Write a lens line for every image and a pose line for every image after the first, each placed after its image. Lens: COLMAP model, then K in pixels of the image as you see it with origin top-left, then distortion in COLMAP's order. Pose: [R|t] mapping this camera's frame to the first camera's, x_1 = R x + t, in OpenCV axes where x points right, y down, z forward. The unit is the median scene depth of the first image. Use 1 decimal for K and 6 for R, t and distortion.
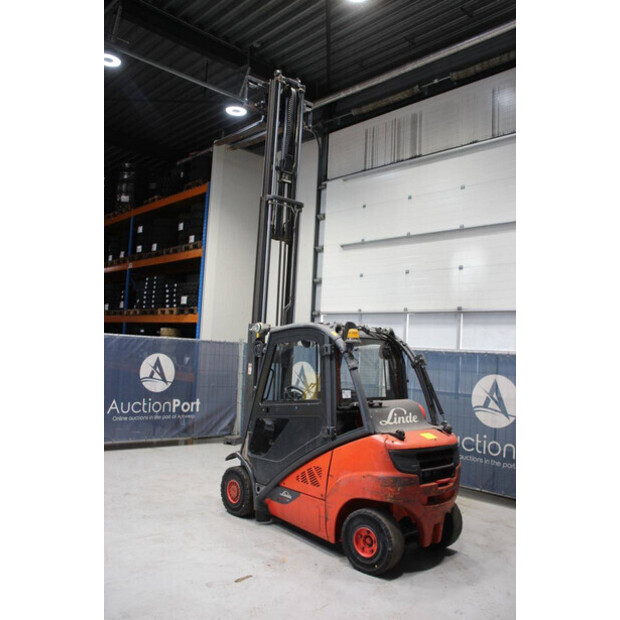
lens RADIAL K [[556.5, 0, 310.0], [0, 556.5, 310.0], [0, 0, 1]] dist [-0.144904, 0.170062]
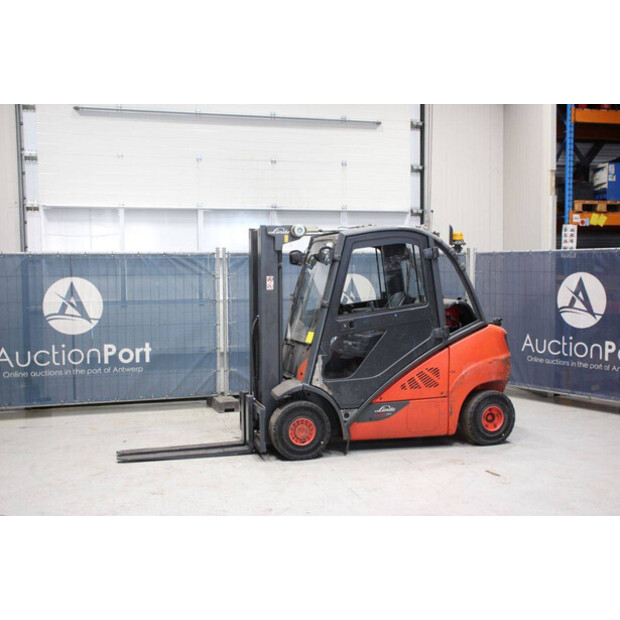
lens RADIAL K [[757.8, 0, 310.0], [0, 757.8, 310.0], [0, 0, 1]] dist [-0.002686, 0.080472]
pose [[0.446817, -0.102924, 0.888685, -0.968444], [-0.031482, 0.990936, 0.130595, 0.001965], [-0.894071, -0.086330, 0.439527, 0.436683]]
